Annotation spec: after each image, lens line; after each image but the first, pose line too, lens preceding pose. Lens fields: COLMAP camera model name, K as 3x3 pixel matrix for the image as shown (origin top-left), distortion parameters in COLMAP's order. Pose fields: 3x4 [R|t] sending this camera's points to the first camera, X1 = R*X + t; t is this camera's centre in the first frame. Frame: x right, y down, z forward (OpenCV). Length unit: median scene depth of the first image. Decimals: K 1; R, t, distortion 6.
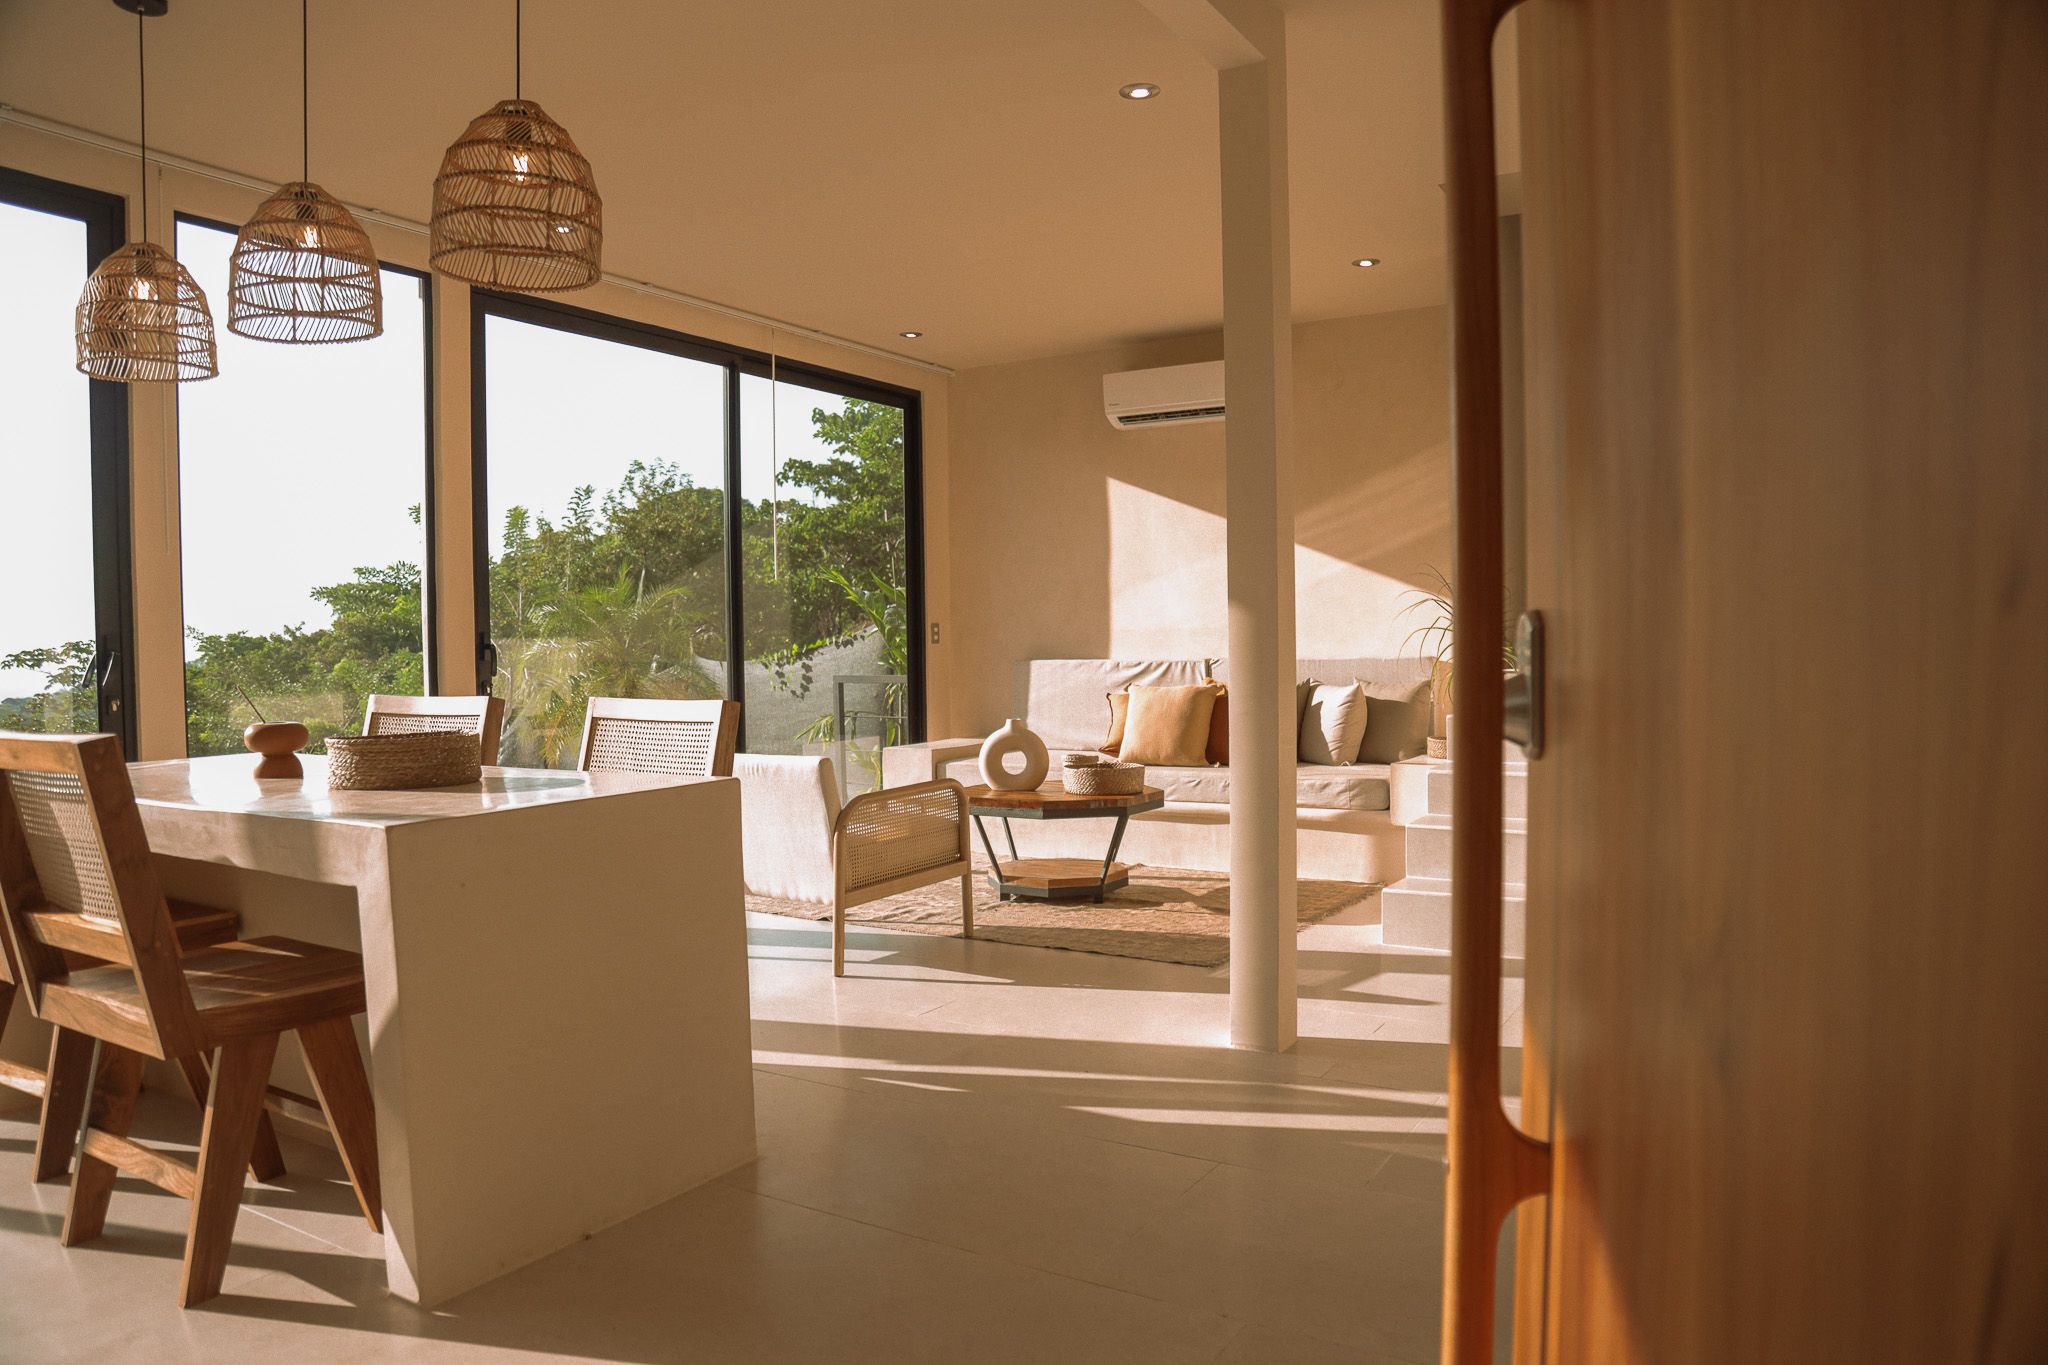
lens RADIAL K [[1374.7, 0, 1024.0], [0, 1374.7, 682.5], [0, 0, 1]] dist [-0.000201, -0.000033]
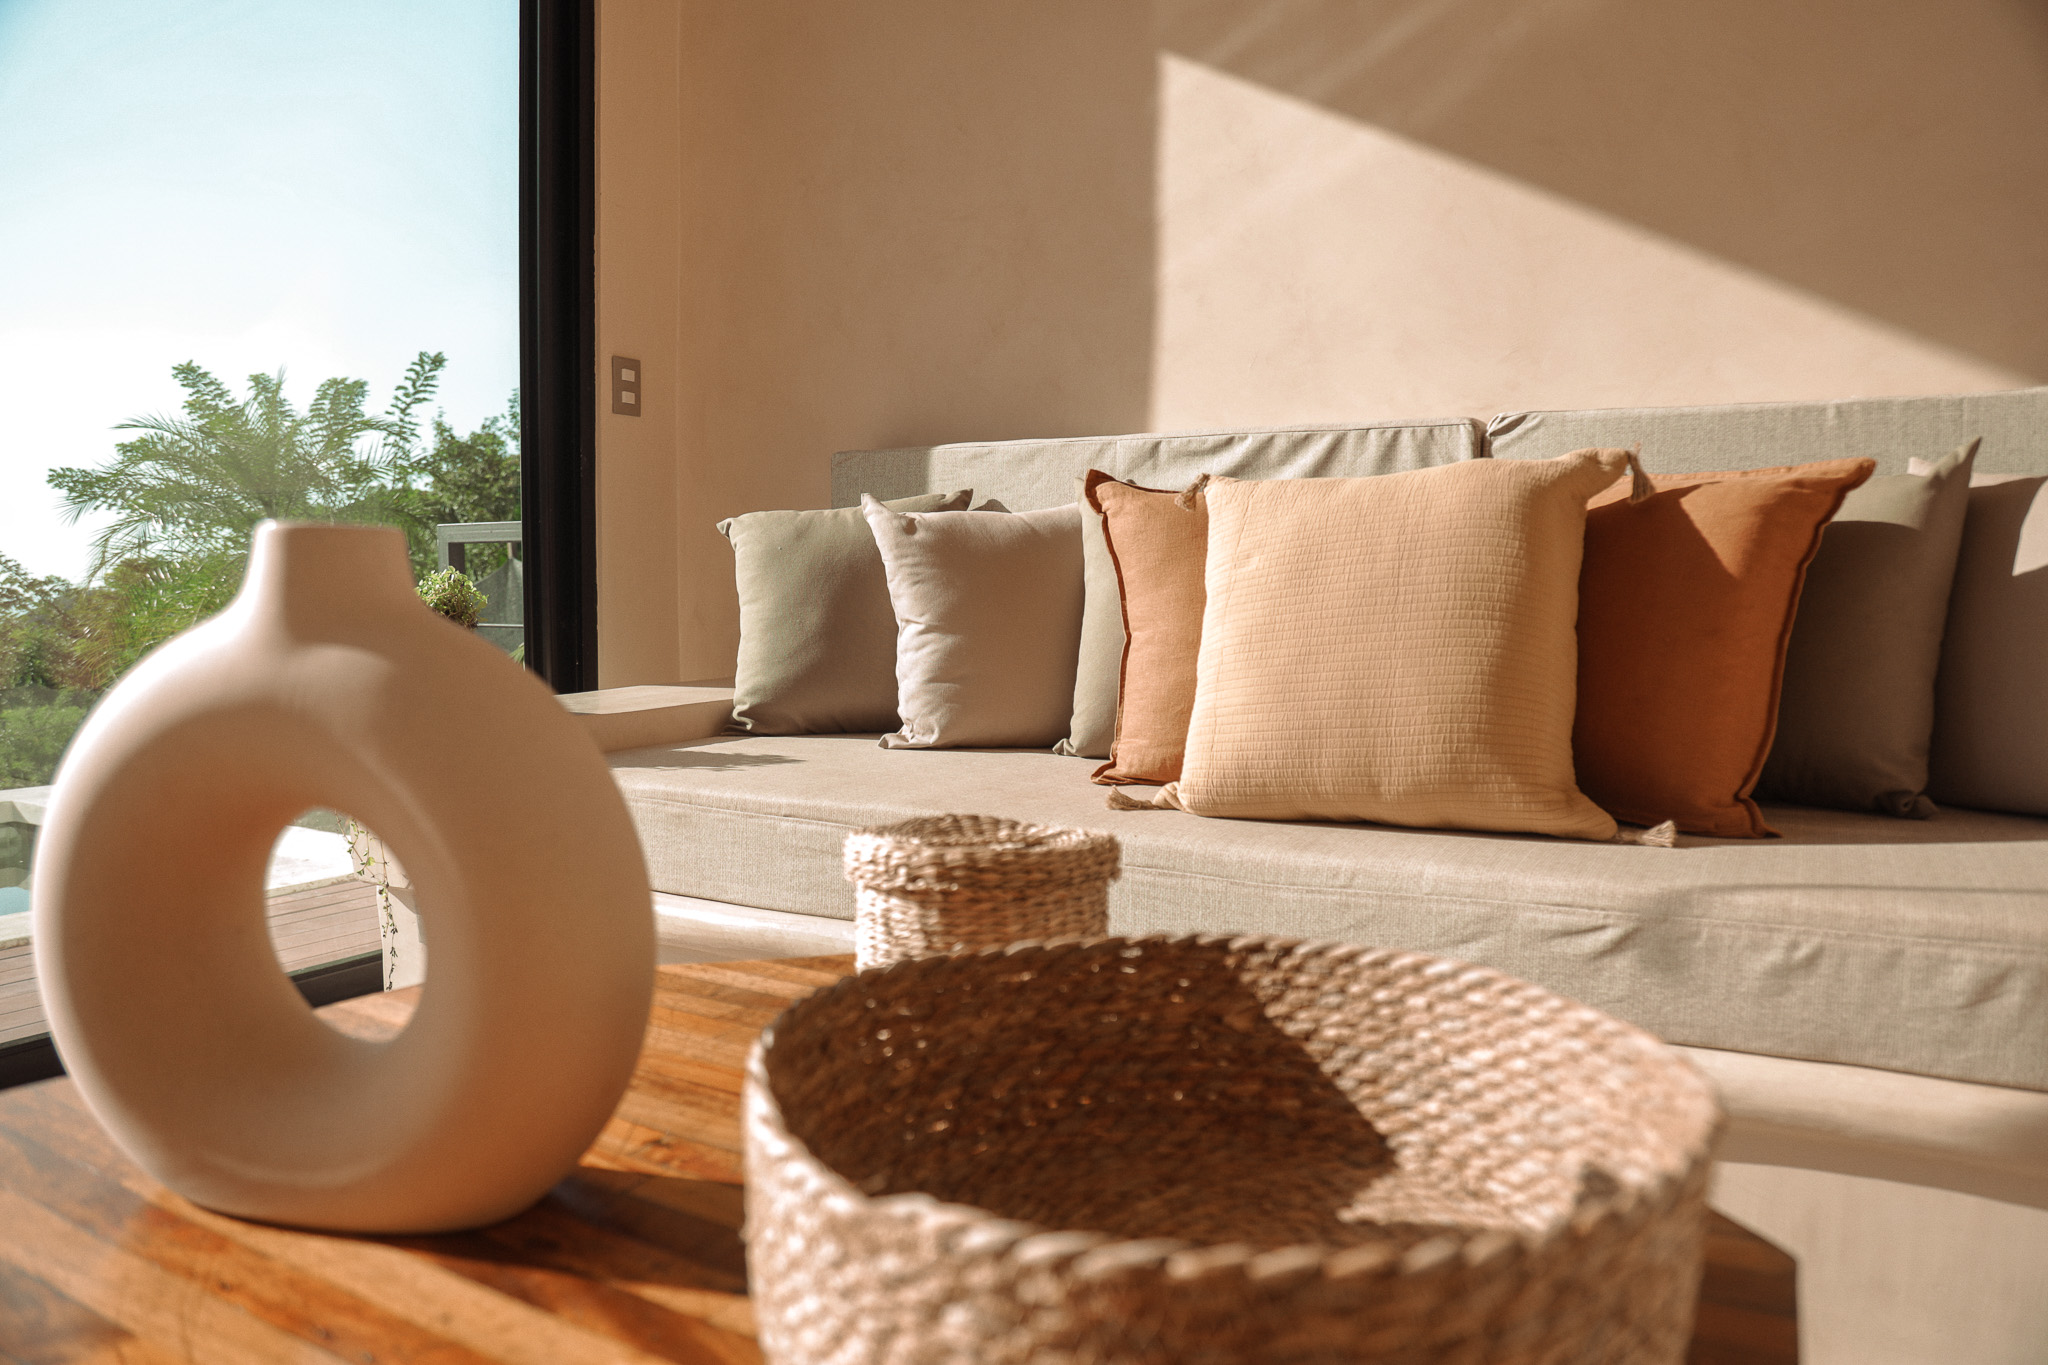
lens RADIAL K [[1374.7, 0, 1024.0], [0, 1374.7, 682.5], [0, 0, 1]] dist [-0.000201, -0.000033]
pose [[0.999897, 0.013850, 0.003660, 0.039947], [-0.013970, 0.999280, 0.035268, 0.028198], [-0.003169, -0.035315, 0.999371, 0.711681]]
